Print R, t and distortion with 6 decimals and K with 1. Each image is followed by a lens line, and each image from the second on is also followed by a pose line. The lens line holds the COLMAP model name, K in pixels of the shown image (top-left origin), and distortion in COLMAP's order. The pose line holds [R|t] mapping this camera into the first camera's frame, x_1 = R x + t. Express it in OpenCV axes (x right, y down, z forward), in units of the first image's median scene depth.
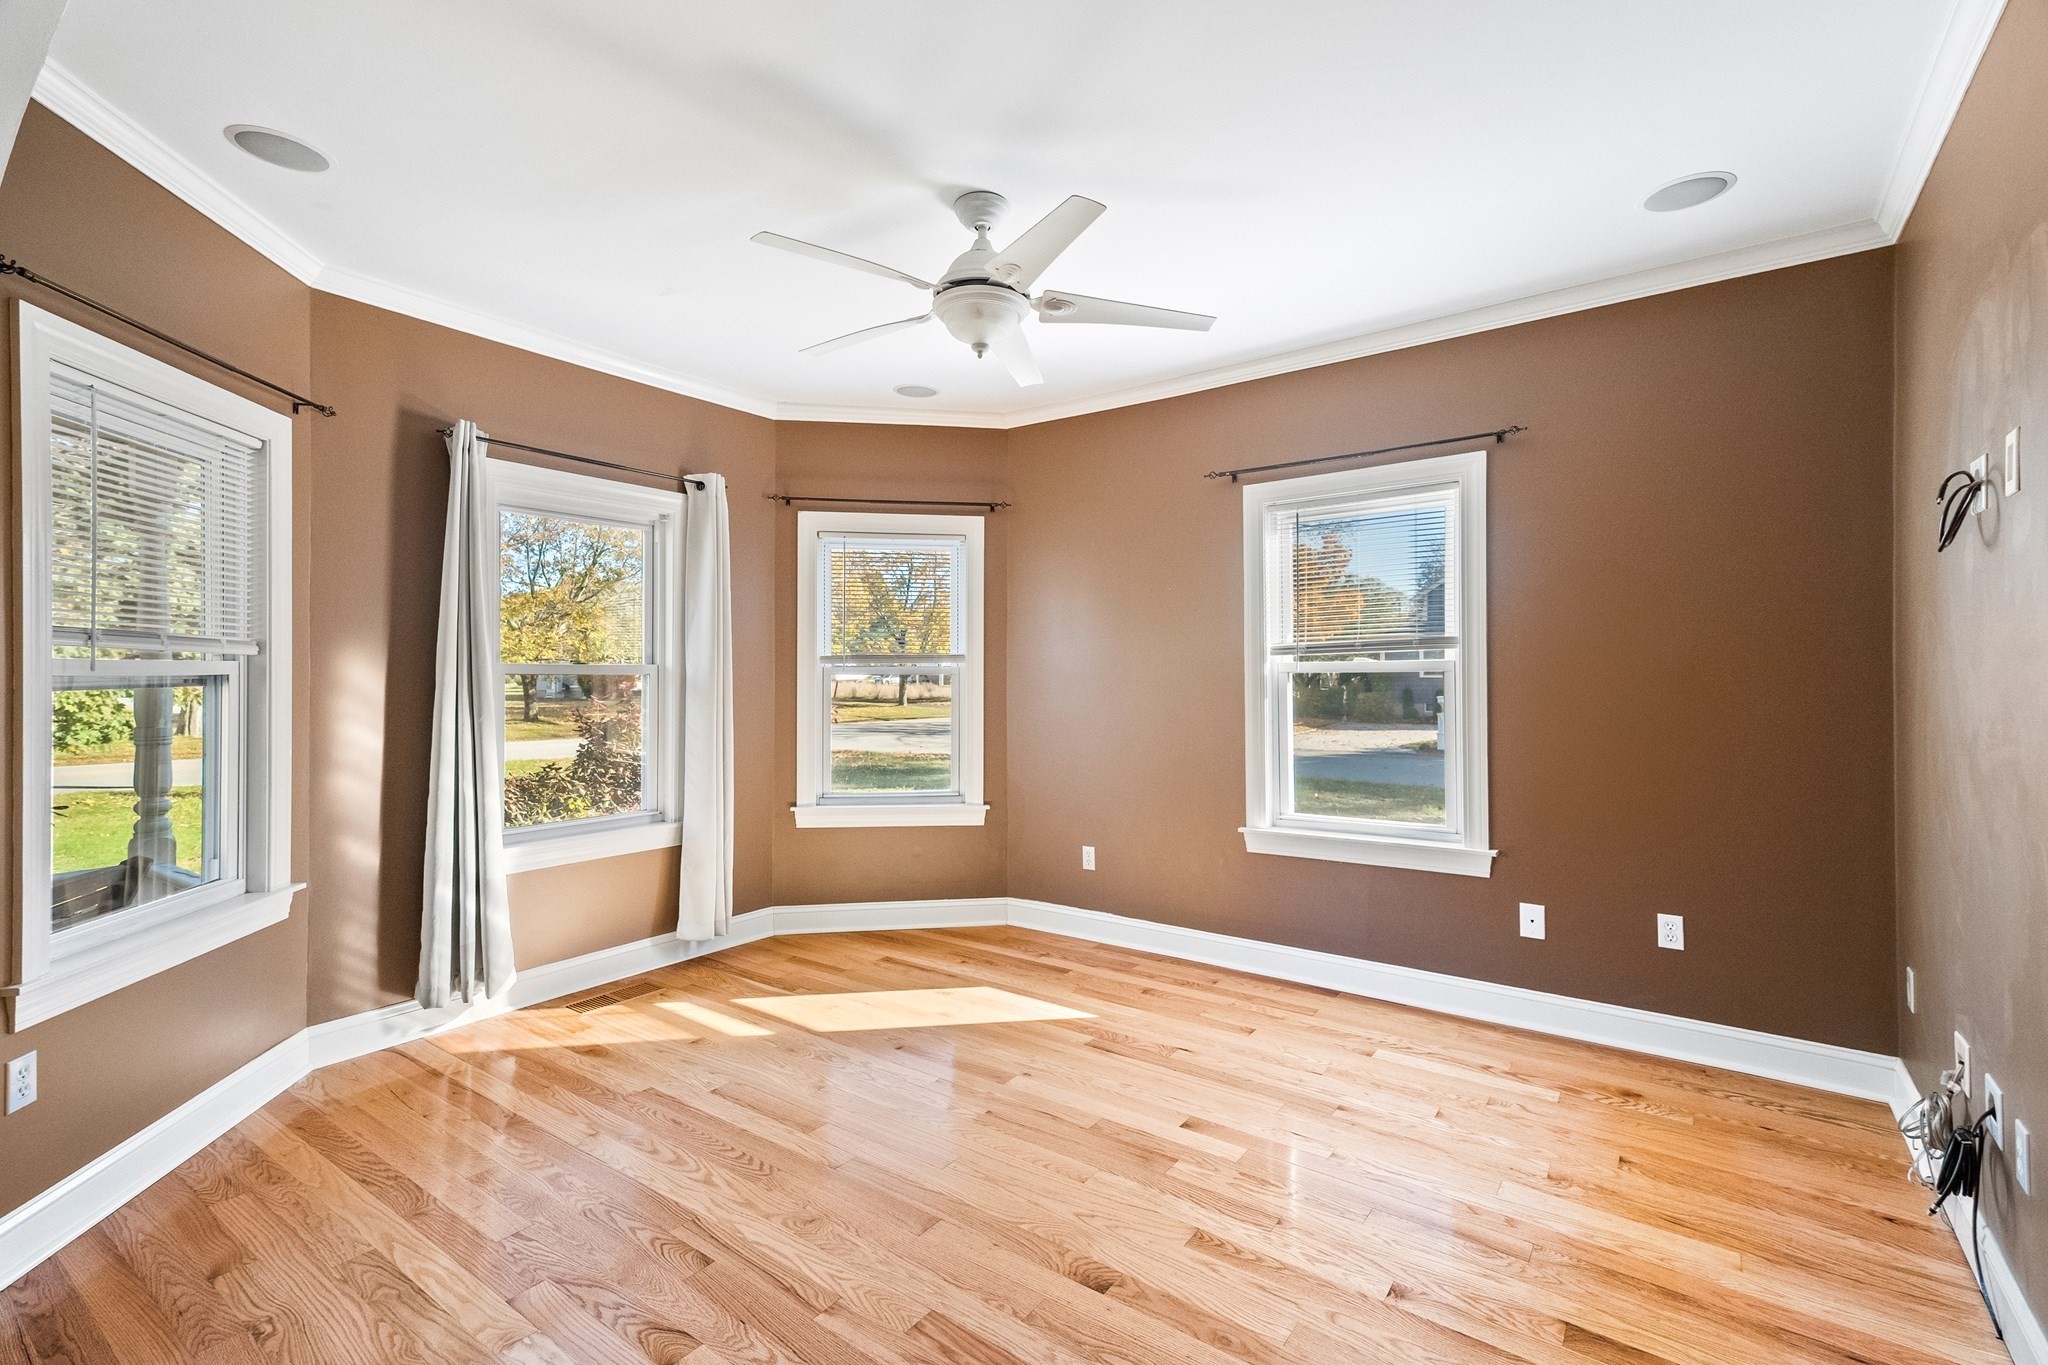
lens RADIAL K [[922.5, 0, 1020.3], [0, 922.5, 664.4], [0, 0, 1]] dist [0.024675, 0.002197]
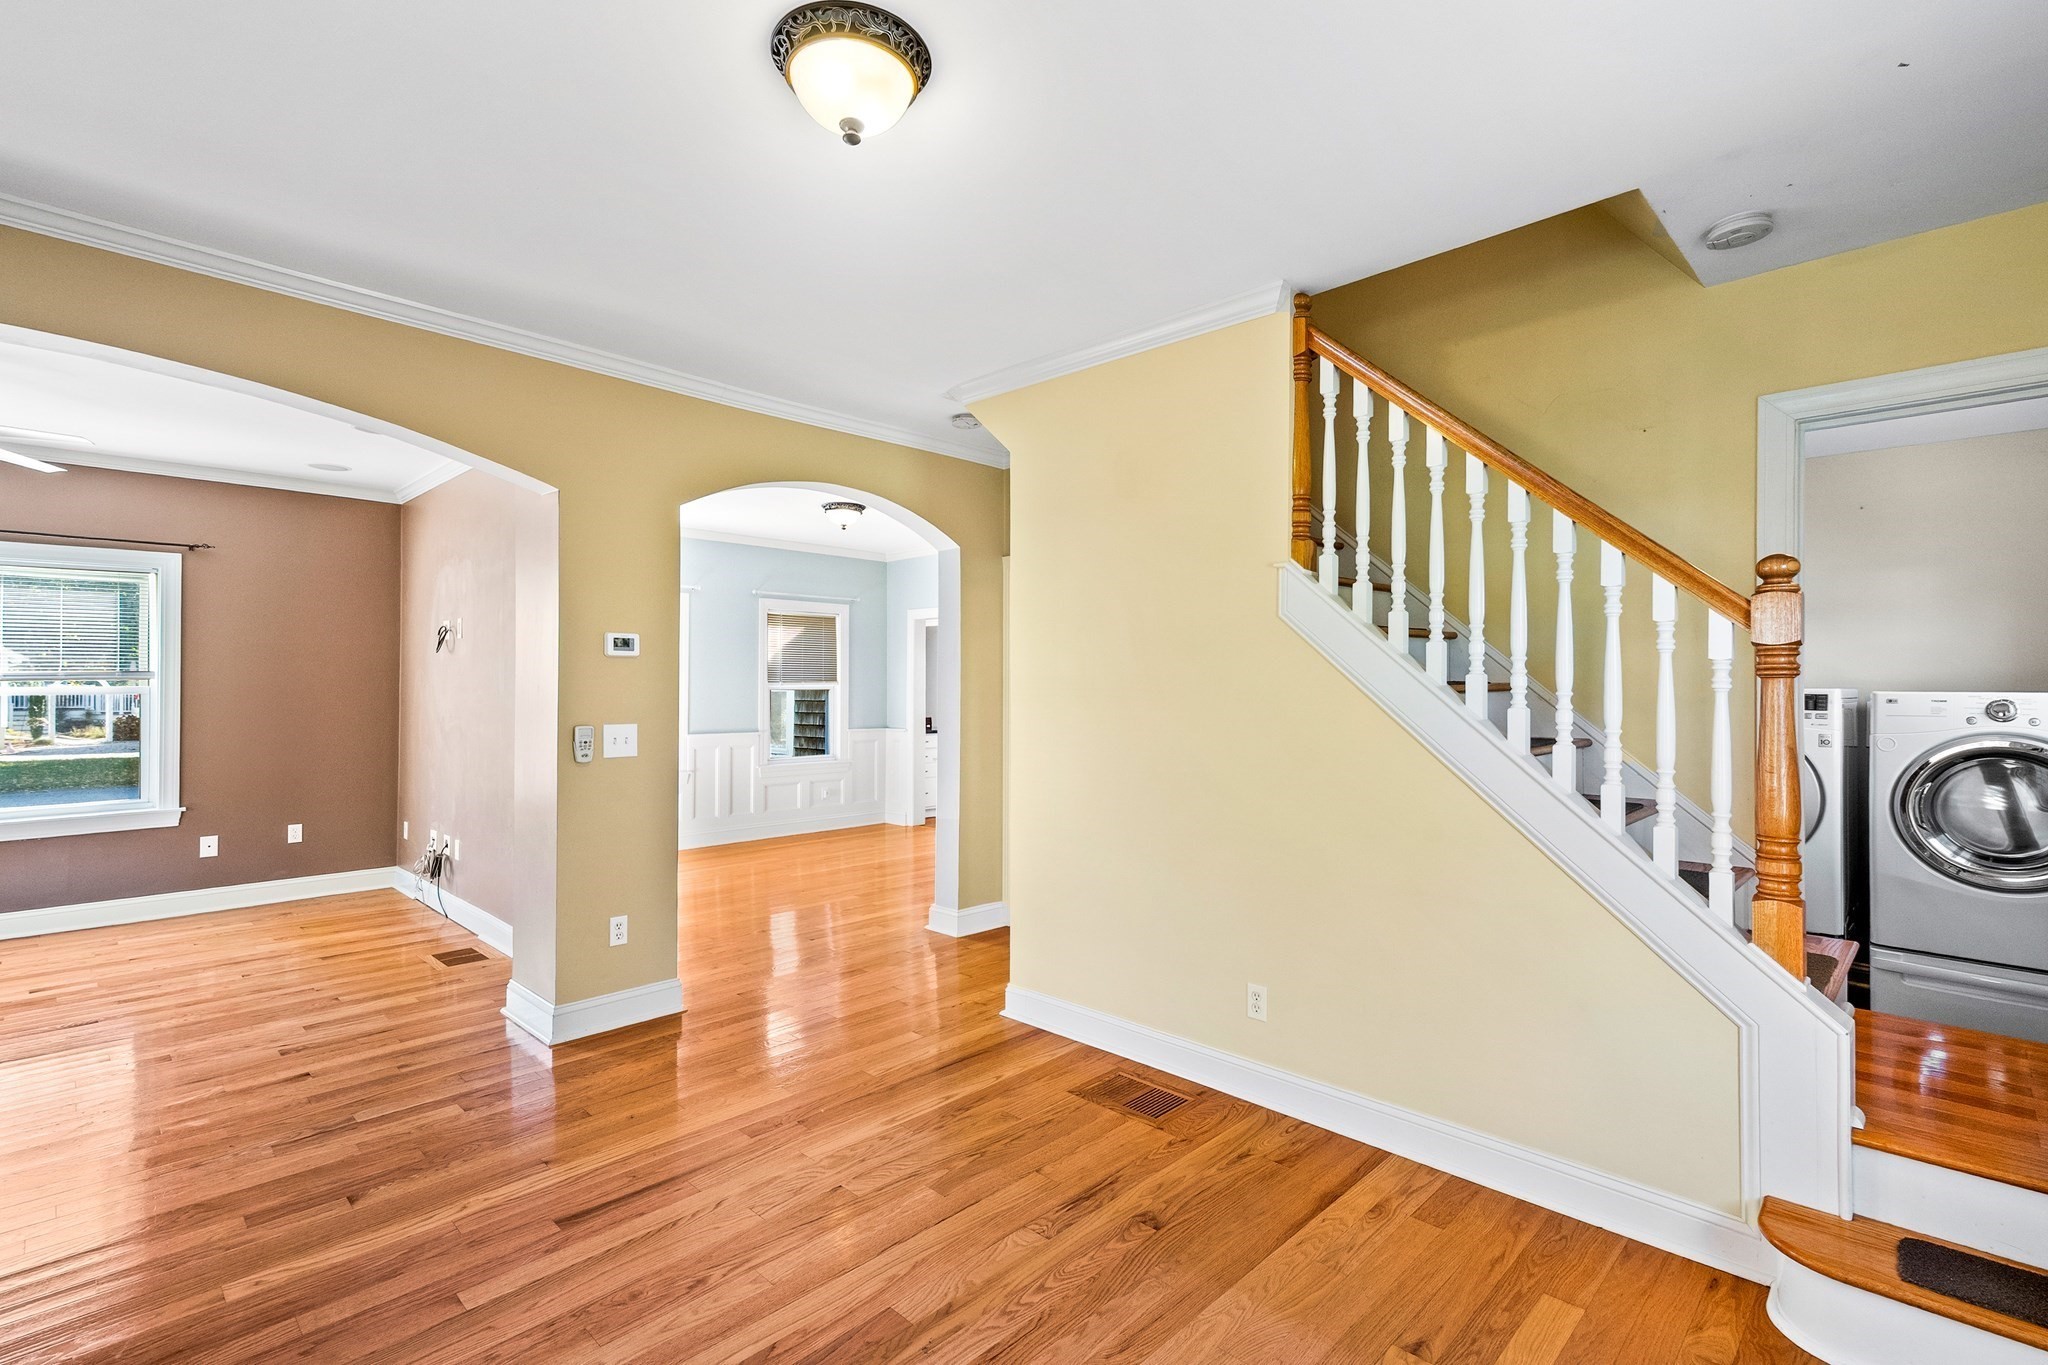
lens RADIAL K [[922.5, 0, 1007.3], [0, 922.5, 681.4], [0, 0, 1]] dist [0.024675, 0.002197]
pose [[0.148023, 0.010148, 0.988932, -0.923284], [-0.010106, 0.999911, -0.008748, -0.015487], [-0.988932, -0.008699, 0.148112, -0.662009]]
